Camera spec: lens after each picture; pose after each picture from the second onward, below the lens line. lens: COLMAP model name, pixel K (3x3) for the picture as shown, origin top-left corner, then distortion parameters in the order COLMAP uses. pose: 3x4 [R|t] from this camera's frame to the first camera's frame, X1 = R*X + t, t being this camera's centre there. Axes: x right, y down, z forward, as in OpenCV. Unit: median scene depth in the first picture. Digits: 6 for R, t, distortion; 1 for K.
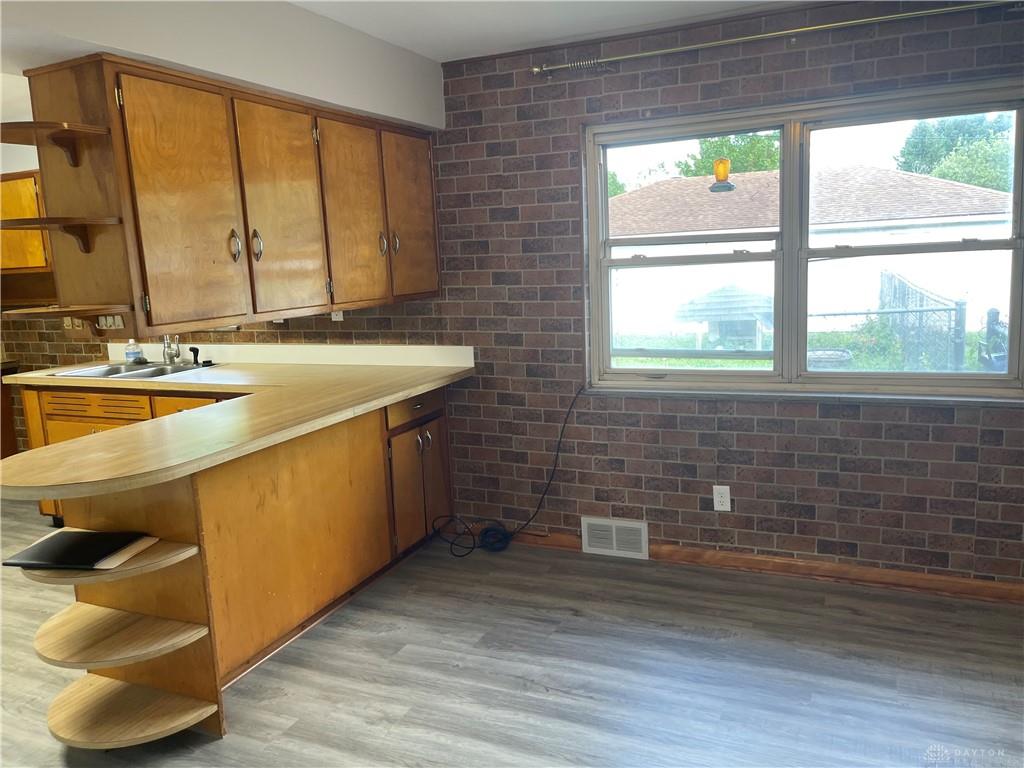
lens RADIAL K [[790.0, 0, 512.0], [0, 790.0, 384.0], [0, 0, 1]] dist [0.049549, -0.084317]
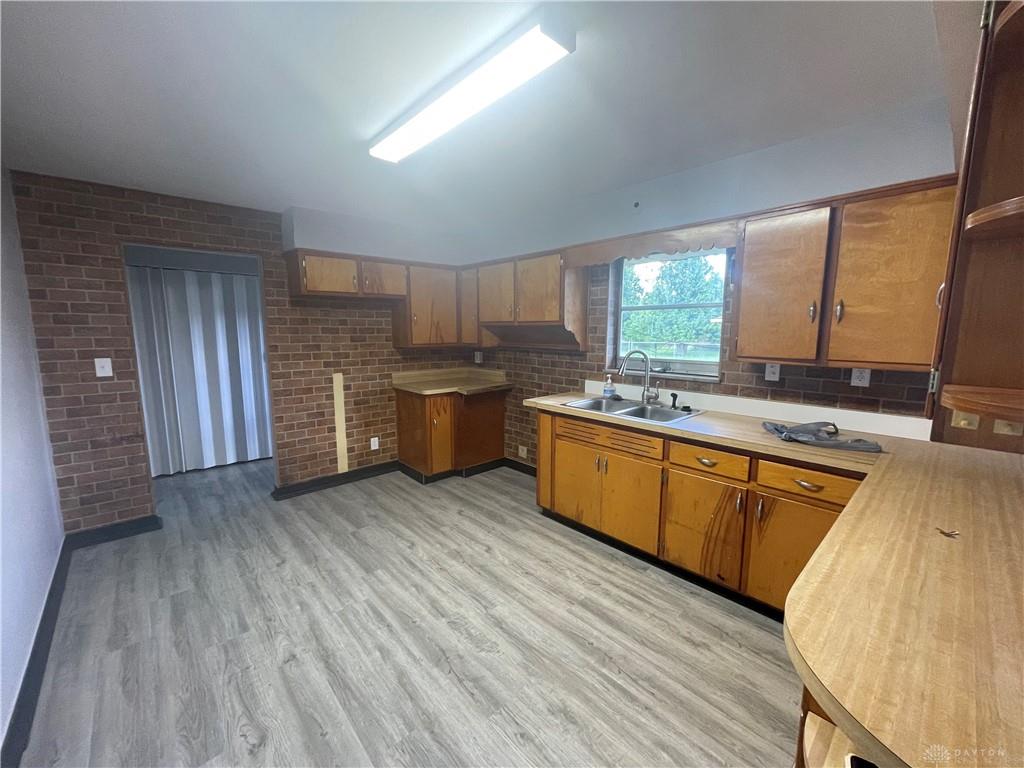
lens RADIAL K [[412.6, 0, 507.3], [0, 412.6, 380.7], [0, 0, 1]] dist [-0.000581, 0.008829]
pose [[0.915754, 0.095404, -0.390247, -0.391520], [-0.104806, 0.994489, -0.002816, -0.037363], [0.387828, 0.043479, 0.920706, 0.335864]]
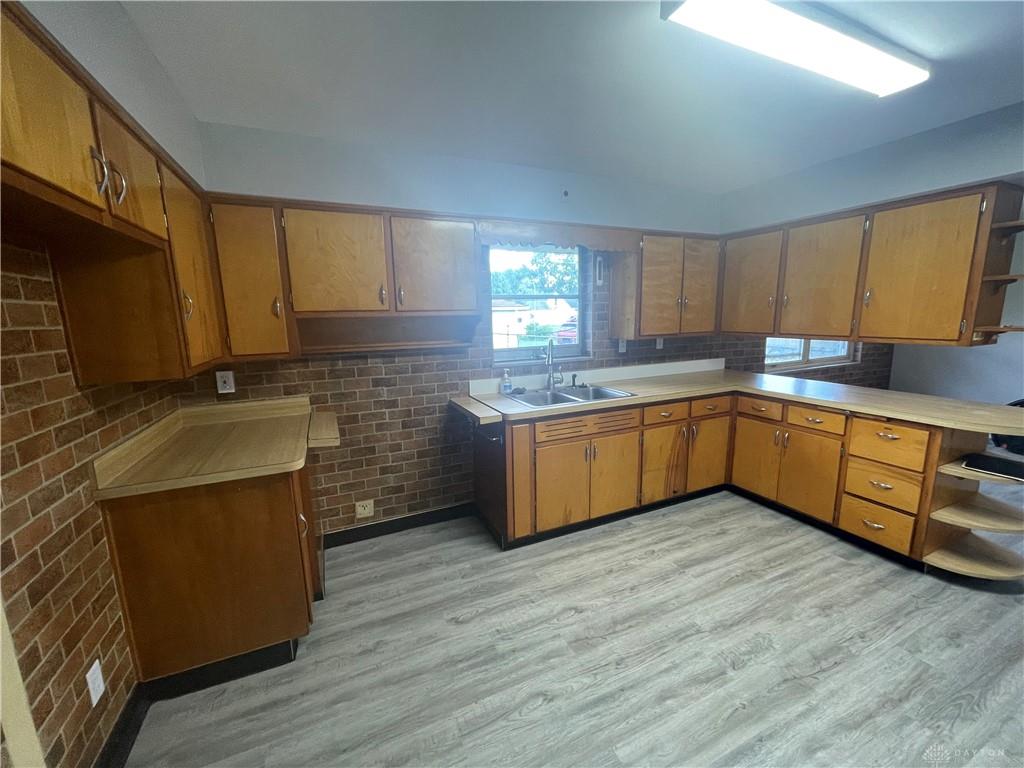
lens RADIAL K [[412.8, 0, 505.9], [0, 412.8, 384.2], [0, 0, 1]] dist [-0.000271, 0.000038]
pose [[0.662603, -0.092207, 0.743273, -0.997236], [0.114685, 0.993180, 0.020971, -0.057744], [-0.740138, 0.071347, 0.668659, 0.624878]]
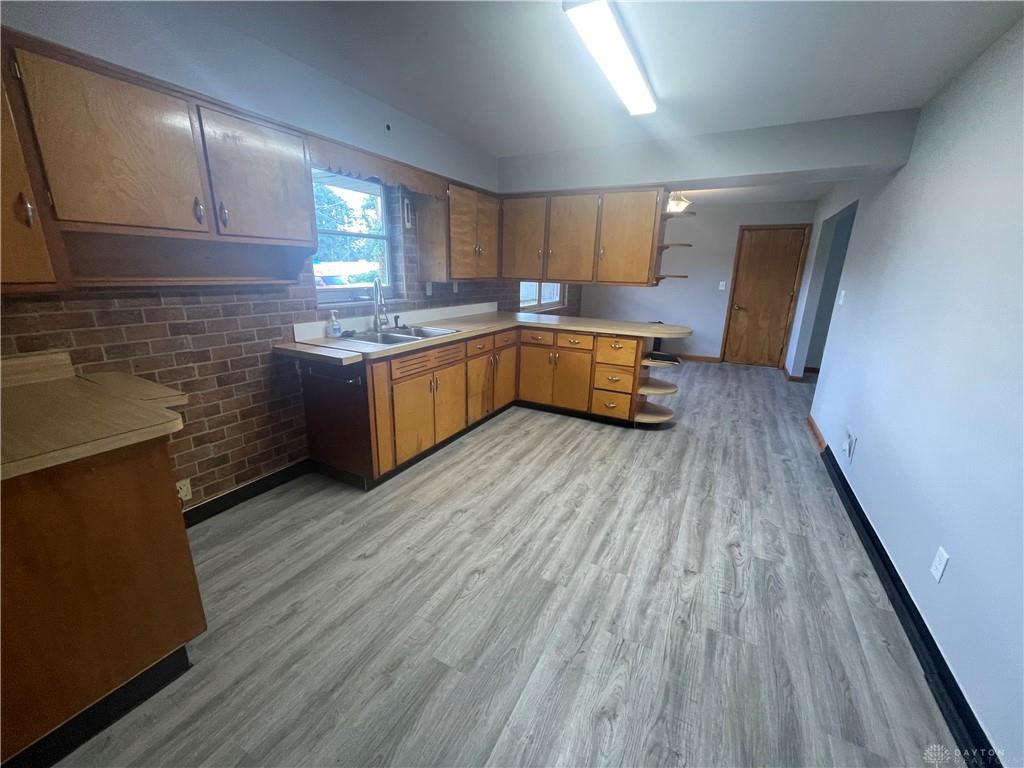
lens RADIAL K [[412.8, 0, 505.9], [0, 412.8, 384.2], [0, 0, 1]] dist [-0.000271, 0.000038]
pose [[0.071905, -0.220813, 0.972662, -1.108532], [0.140953, 0.967649, 0.209255, -0.054390], [-0.987402, 0.122053, 0.100703, 0.759998]]
